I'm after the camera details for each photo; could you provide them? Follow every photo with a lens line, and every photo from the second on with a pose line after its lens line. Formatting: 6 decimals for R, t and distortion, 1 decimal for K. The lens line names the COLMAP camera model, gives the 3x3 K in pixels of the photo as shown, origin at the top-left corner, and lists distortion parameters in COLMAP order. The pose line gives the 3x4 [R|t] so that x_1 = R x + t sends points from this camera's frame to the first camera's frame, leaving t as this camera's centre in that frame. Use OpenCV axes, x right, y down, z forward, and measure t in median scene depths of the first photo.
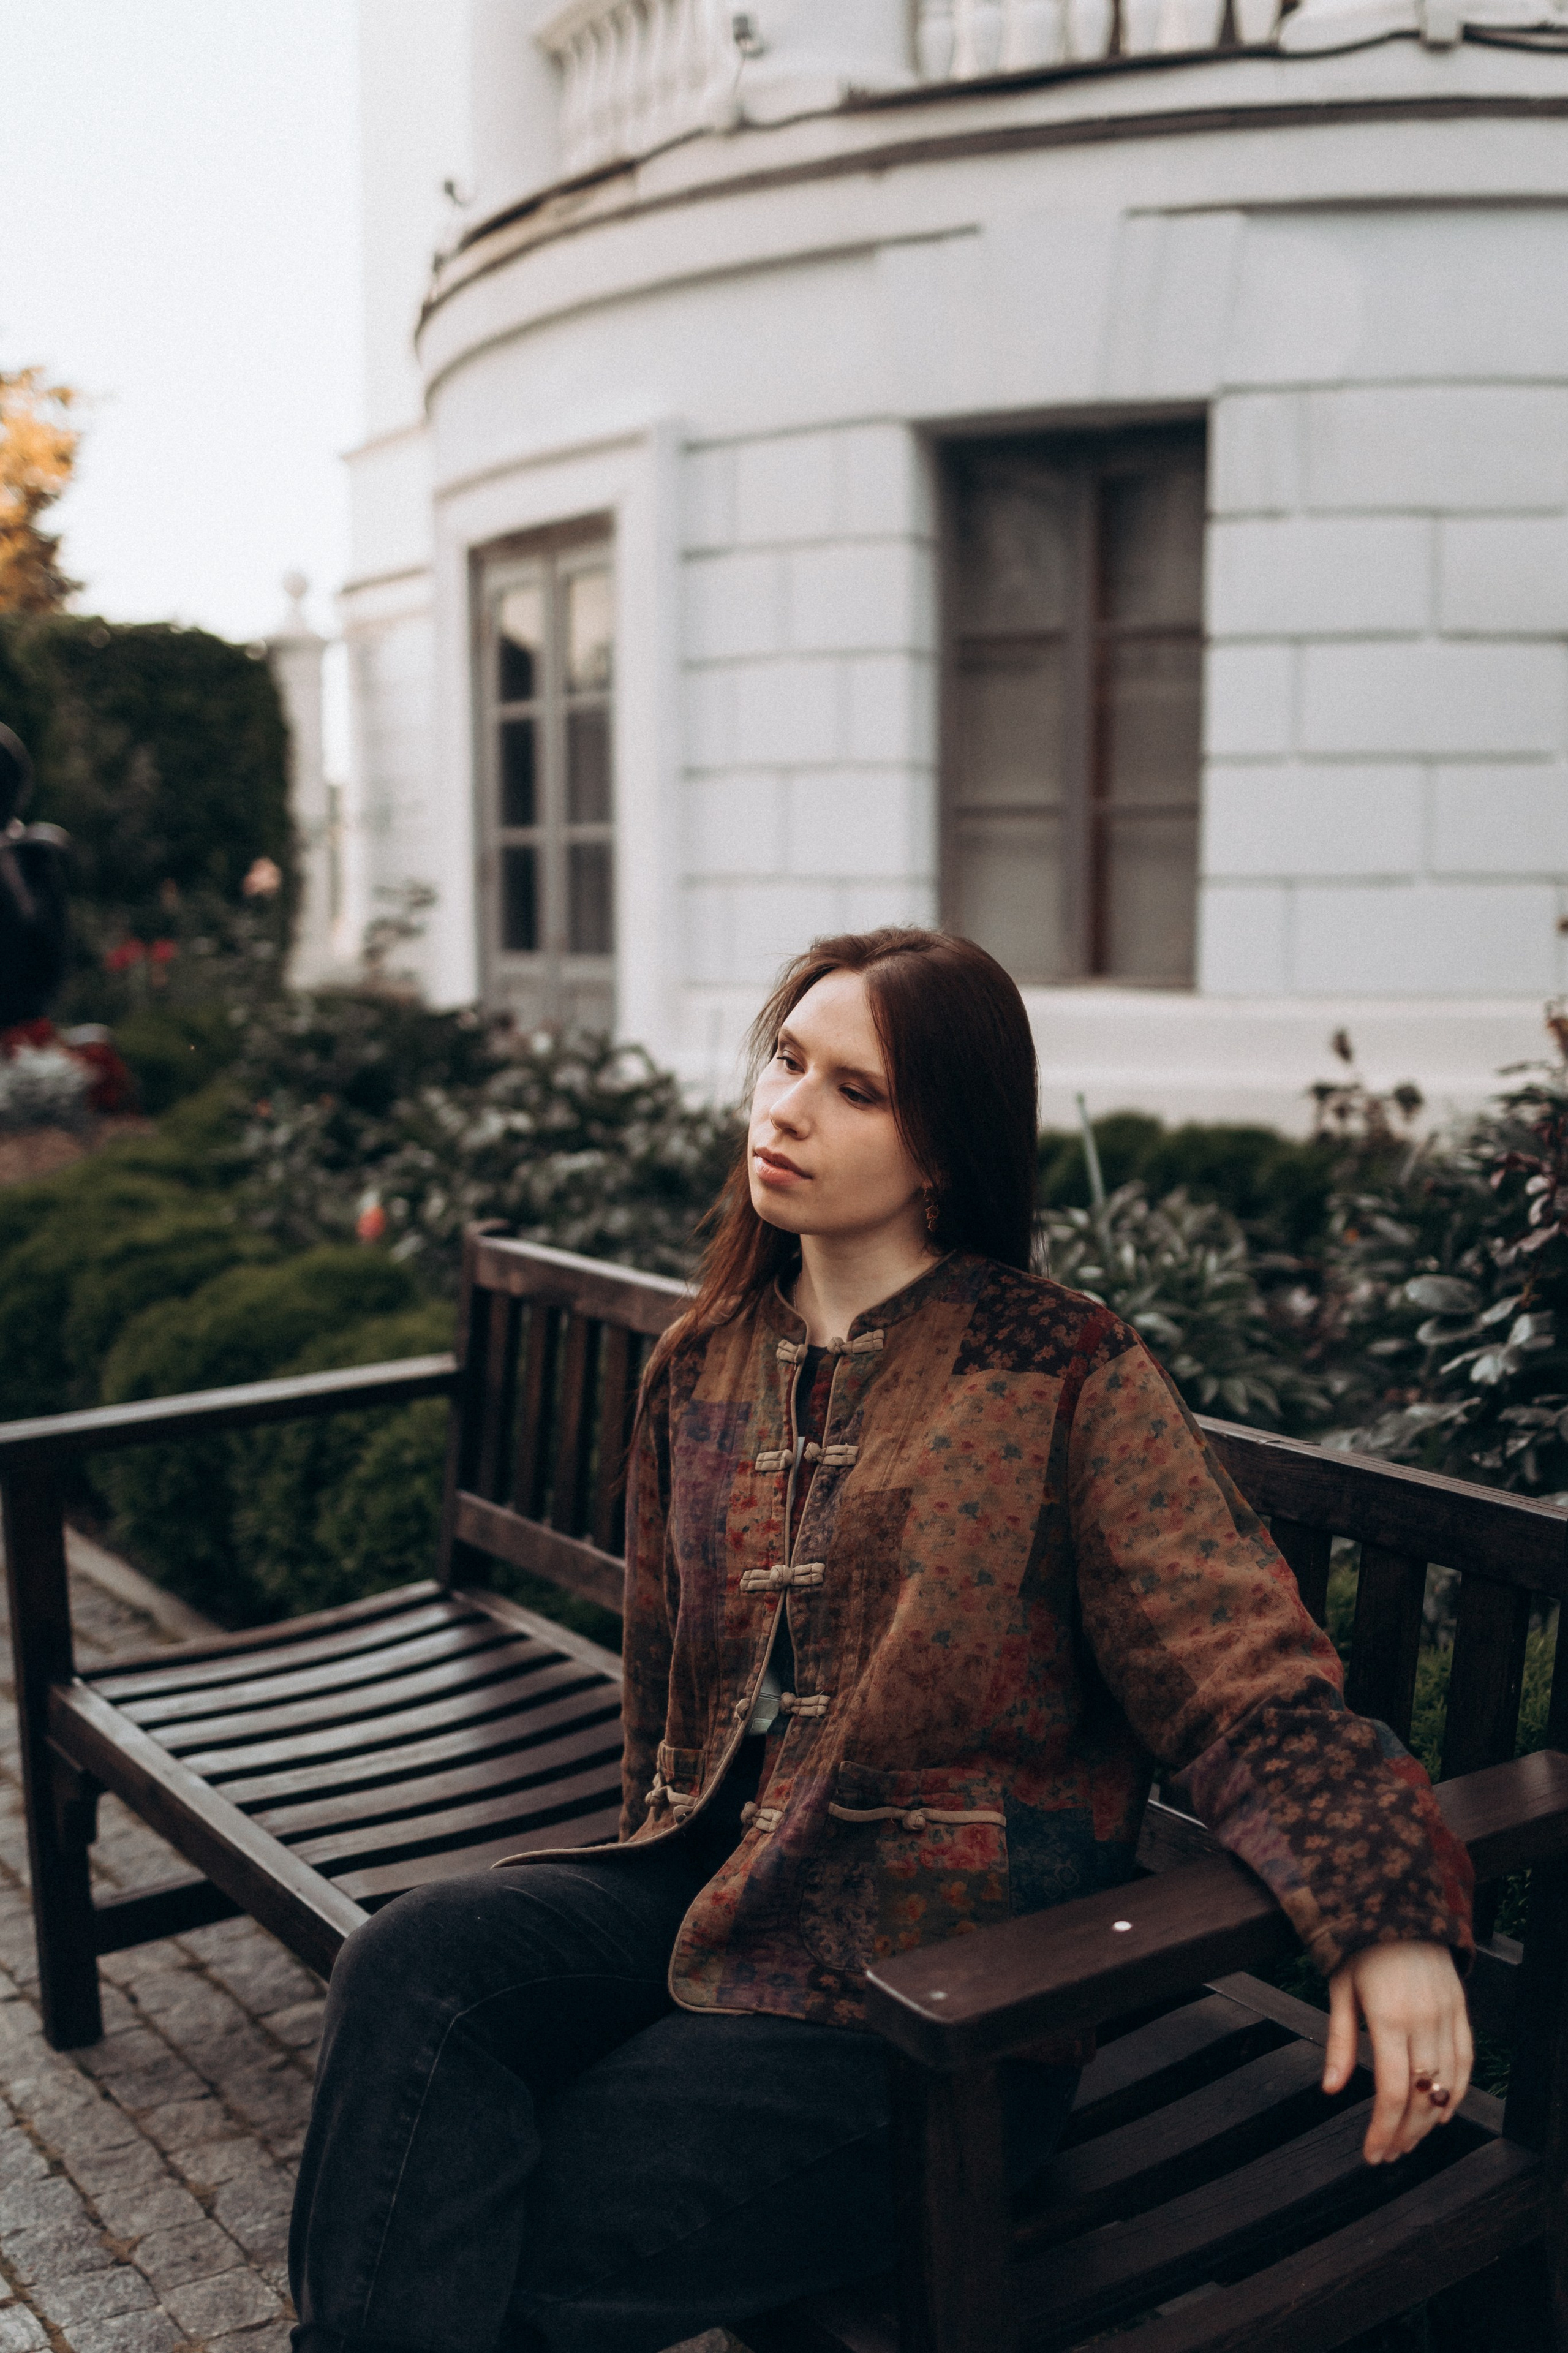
lens RADIAL K [[2629.8, 0, 784.0], [0, 2629.8, 1176.5], [0, 0, 1]] dist [0.085643, -0.248054]
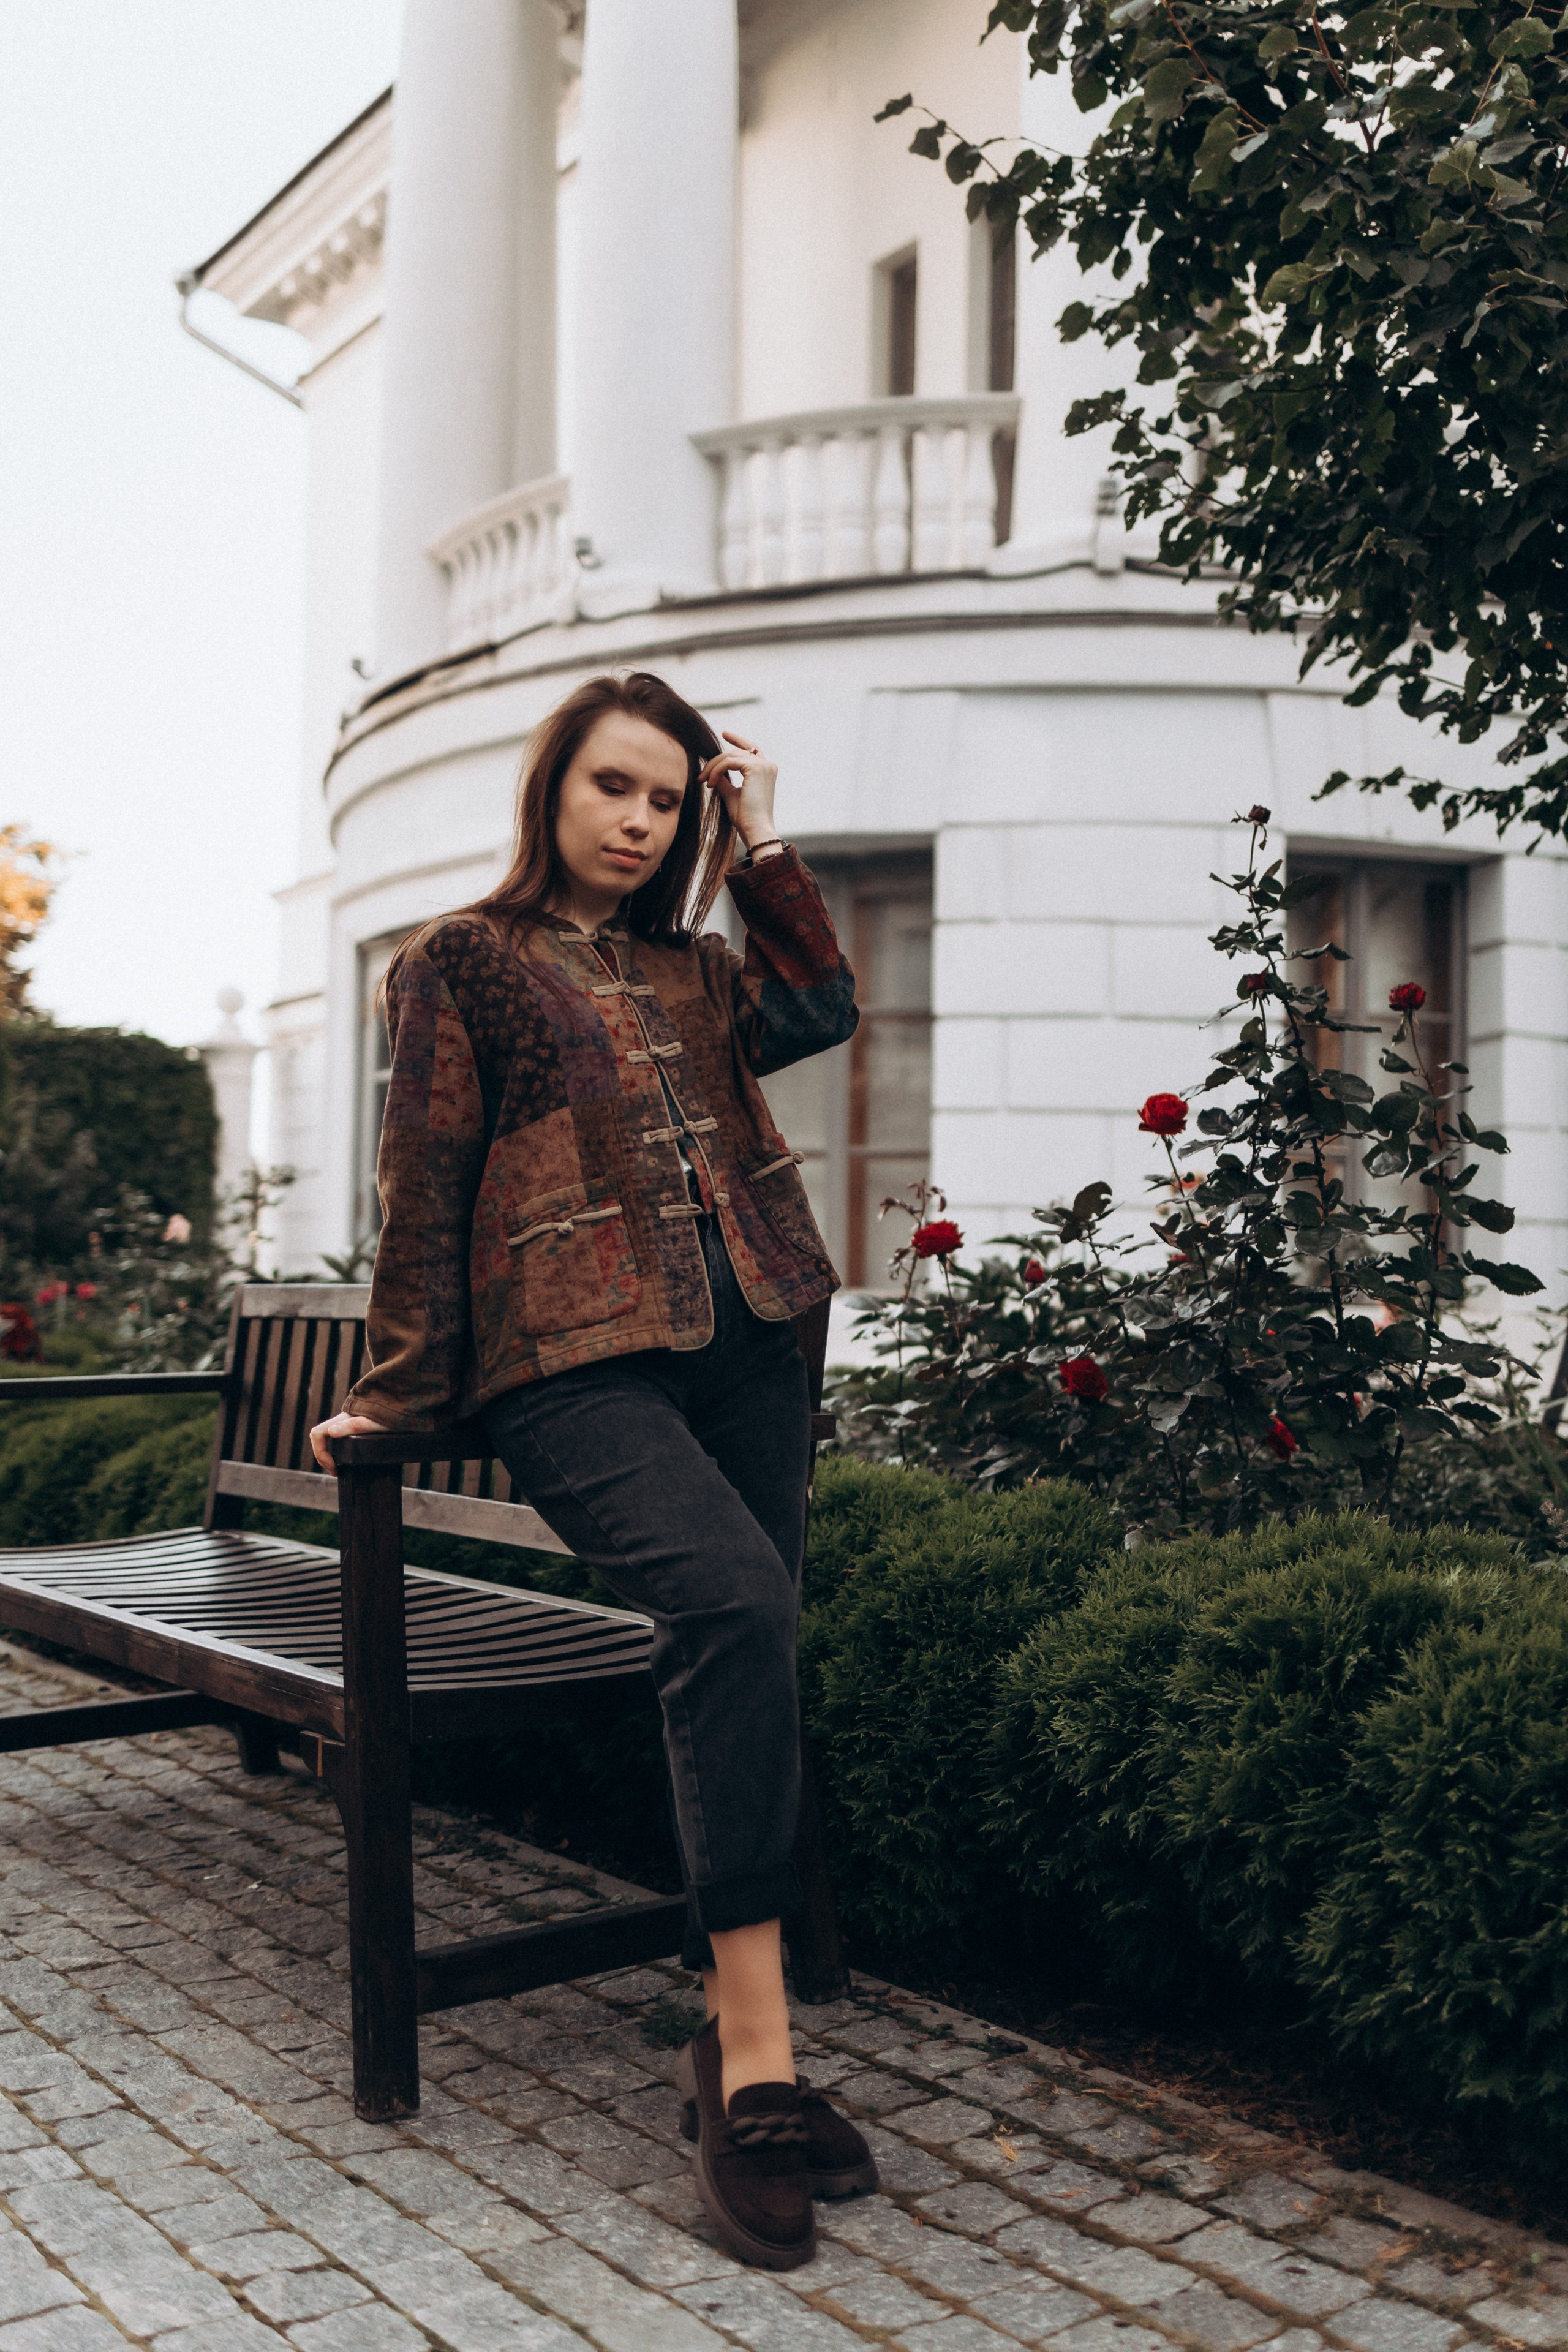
lens RADIAL K [[2436.4, 0, 784.0], [0, 2436.4, 1176.0], [0, 0, 1]] dist [0.069467, -0.209253]
pose [[0.999047, 0.020435, 0.038565, 0.039829], [-0.013802, 0.986192, -0.165028, 0.055815], [-0.041405, 0.164338, 0.985535, -0.110565]]
